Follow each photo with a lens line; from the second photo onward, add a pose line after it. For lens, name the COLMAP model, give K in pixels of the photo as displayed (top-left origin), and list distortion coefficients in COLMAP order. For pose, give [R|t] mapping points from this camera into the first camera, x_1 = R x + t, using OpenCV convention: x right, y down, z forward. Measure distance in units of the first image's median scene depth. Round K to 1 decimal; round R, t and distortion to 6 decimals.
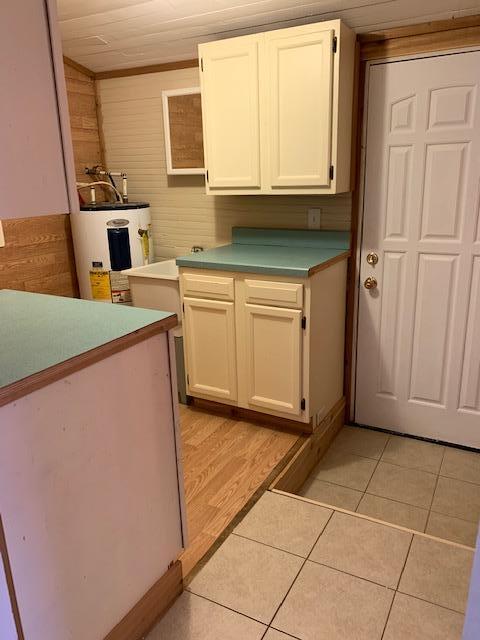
lens RADIAL K [[494.9, 0, 240.0], [0, 494.9, 320.0], [0, 0, 1]] dist [0.065737, -0.074899]
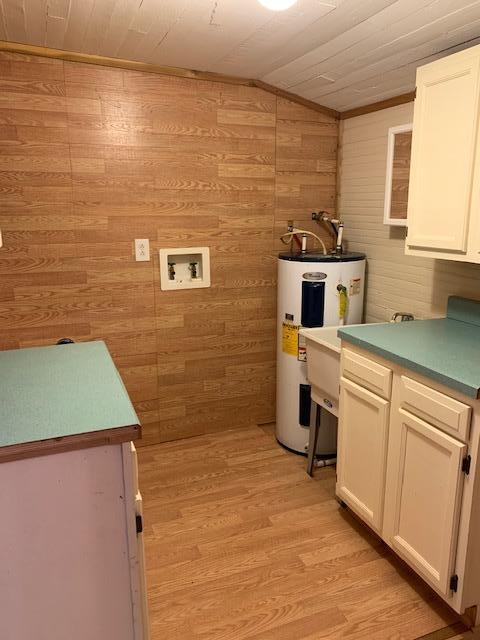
lens RADIAL K [[494.9, 0, 240.0], [0, 494.9, 320.0], [0, 0, 1]] dist [0.065737, -0.074899]
pose [[0.769865, 0.165215, -0.616452, 0.214514], [-0.196504, 0.980350, 0.017336, -0.104163], [0.607202, 0.107789, 0.787202, 0.217915]]
